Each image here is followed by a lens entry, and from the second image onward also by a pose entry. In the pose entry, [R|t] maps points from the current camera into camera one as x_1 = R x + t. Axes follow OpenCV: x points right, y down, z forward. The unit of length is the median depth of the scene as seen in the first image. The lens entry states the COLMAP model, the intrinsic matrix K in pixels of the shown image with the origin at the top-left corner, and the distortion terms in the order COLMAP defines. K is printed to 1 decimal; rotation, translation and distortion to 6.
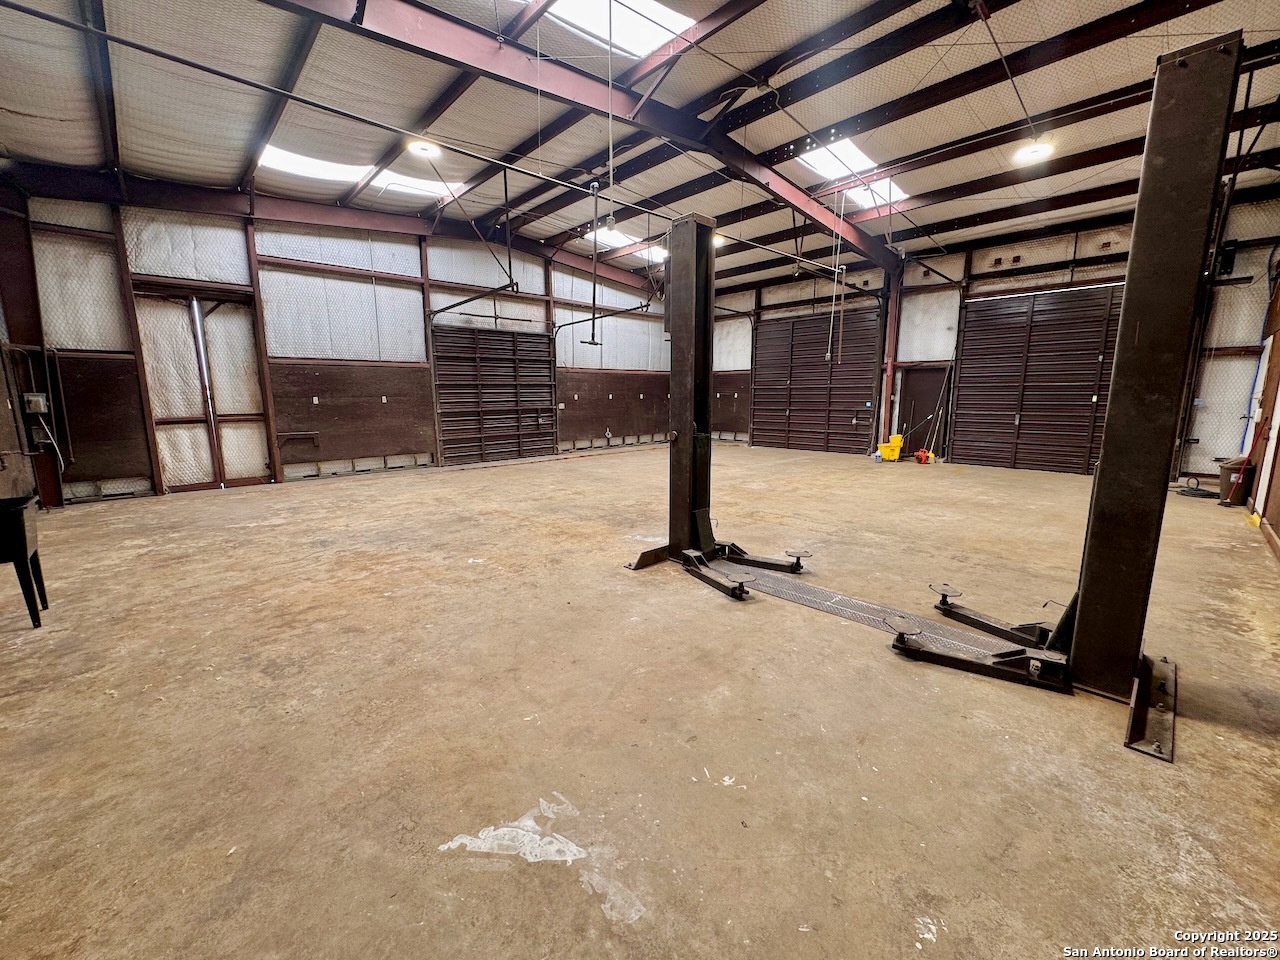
lens RADIAL K [[508.6, 0, 636.5], [0, 508.6, 481.3], [0, 0, 1]] dist [-0.002387, -0.000158]
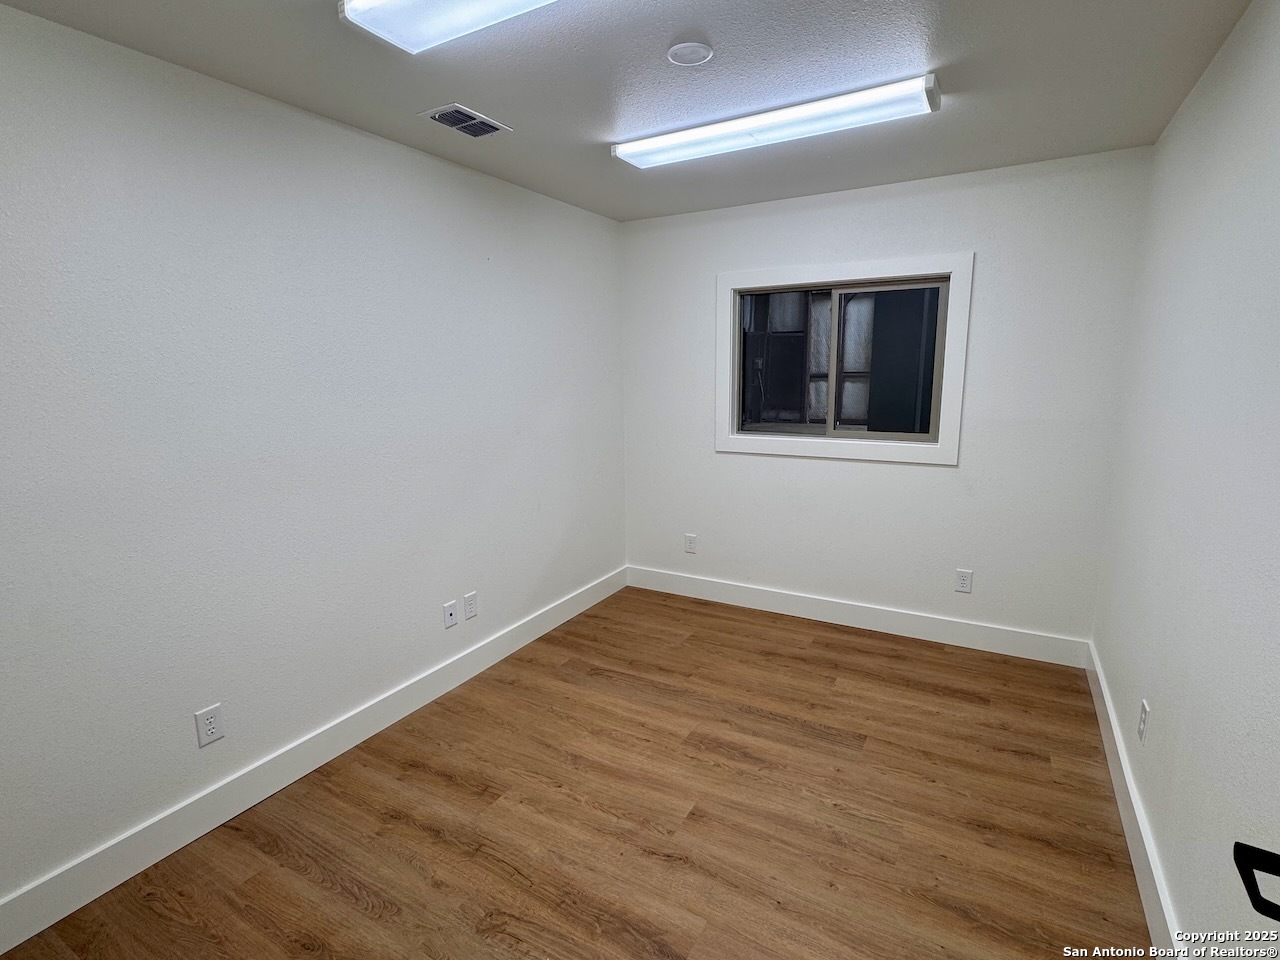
lens RADIAL K [[627.5, 0, 637.5], [0, 627.5, 478.8], [0, 0, 1]] dist [-0.002783, -0.001203]
pose [[0.279642, 0.167553, -0.945371, 0.609948], [-0.155106, 0.979604, 0.127740, 0.021830], [0.947493, 0.110911, 0.299927, -0.027815]]
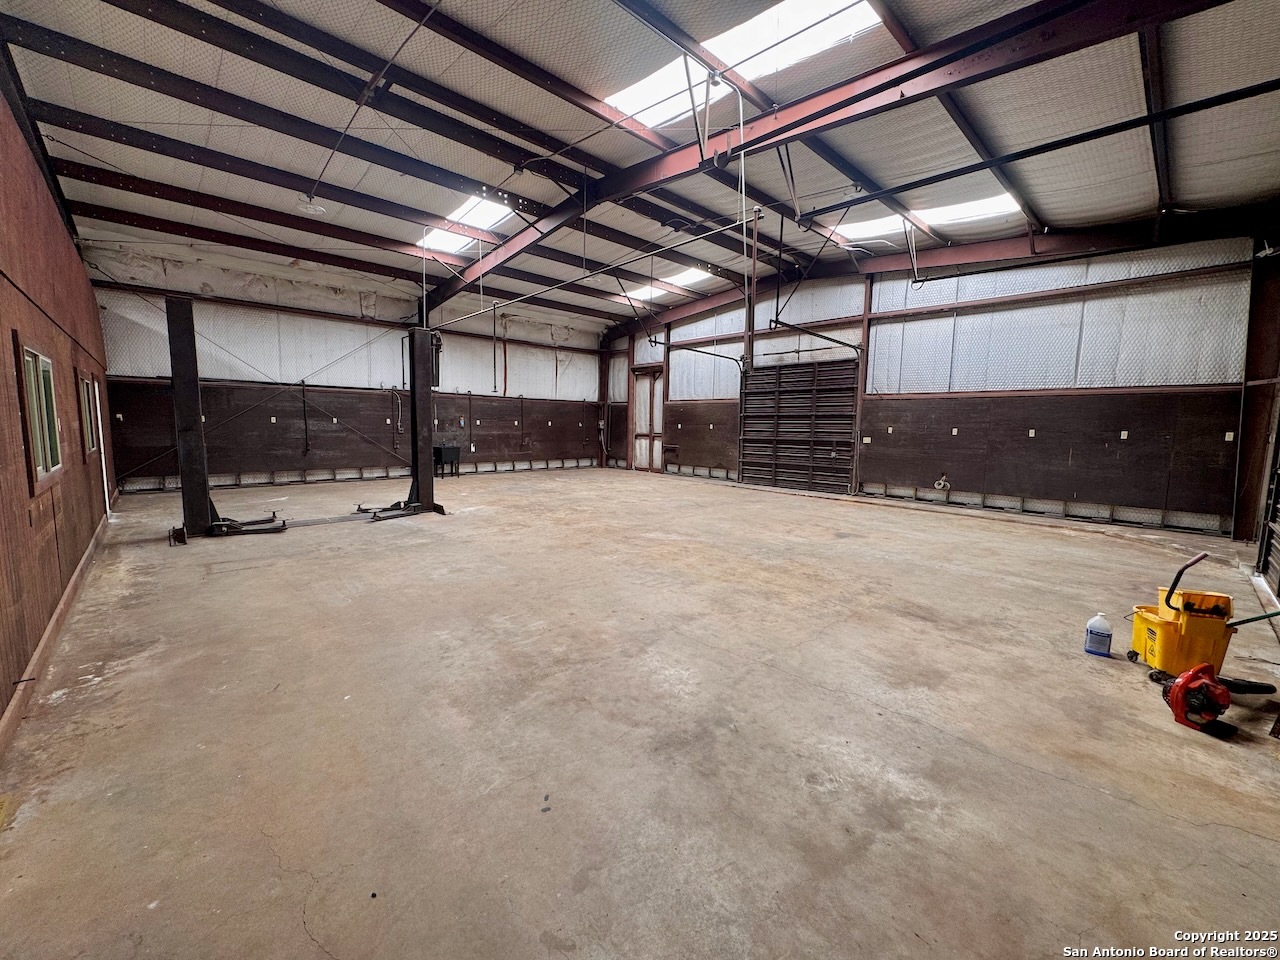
lens RADIAL K [[508.6, 0, 636.1], [0, 508.6, 476.3], [0, 0, 1]] dist [-0.002387, -0.000158]
pose [[-0.002188, 0.112109, -0.993694, 0.895961], [-0.181533, 0.977141, 0.110641, -0.146046], [0.983382, 0.180630, 0.018214, 0.798326]]
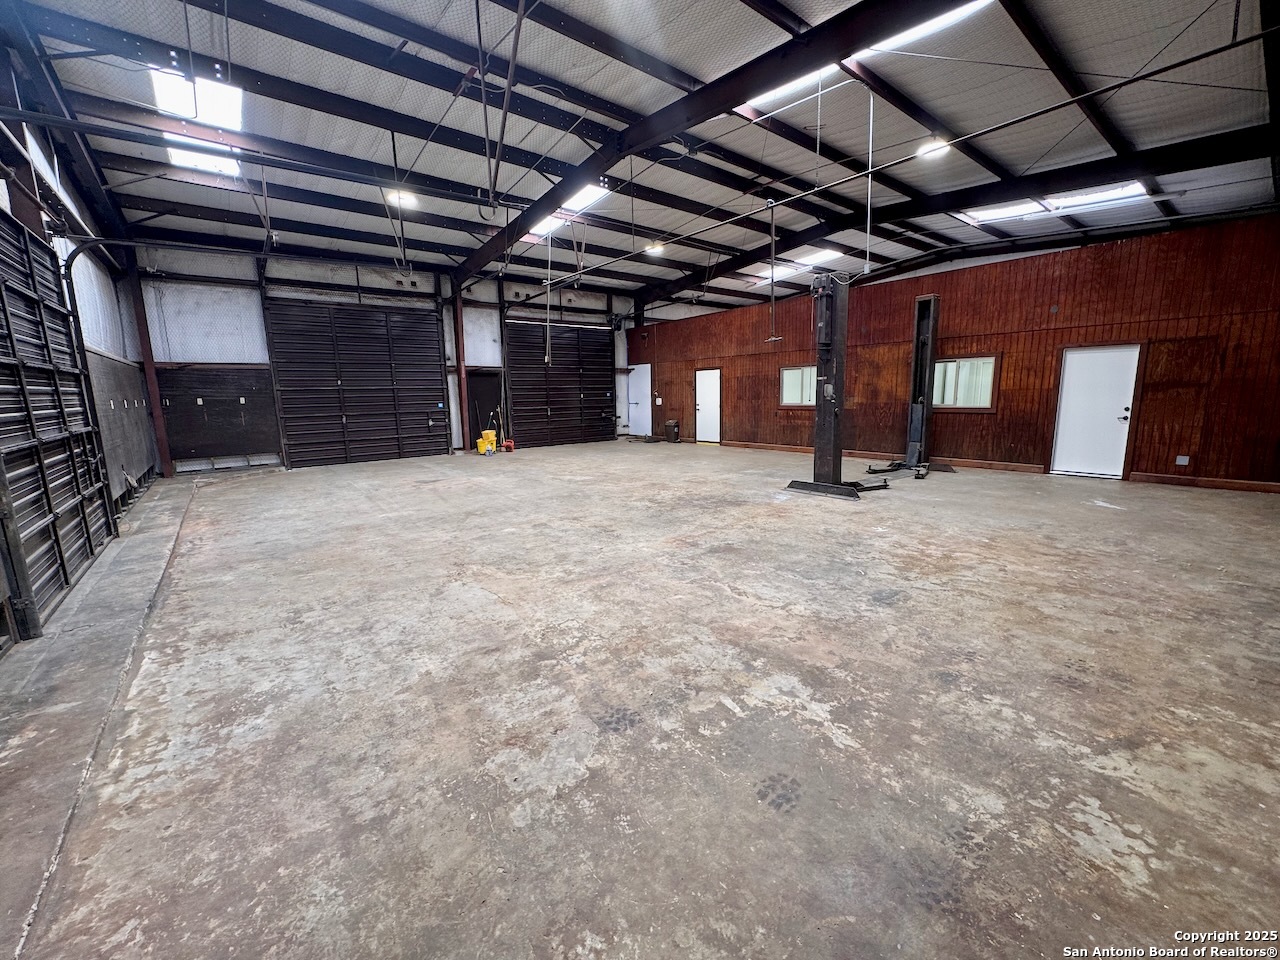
lens RADIAL K [[508.6, 0, 630.3], [0, 508.6, 471.4], [0, 0, 1]] dist [-0.002387, -0.000158]
pose [[0.105726, -0.152297, 0.982664, -0.664787], [0.186159, 0.973762, 0.130888, -0.106509], [-0.976815, 0.169093, 0.131303, 0.645929]]
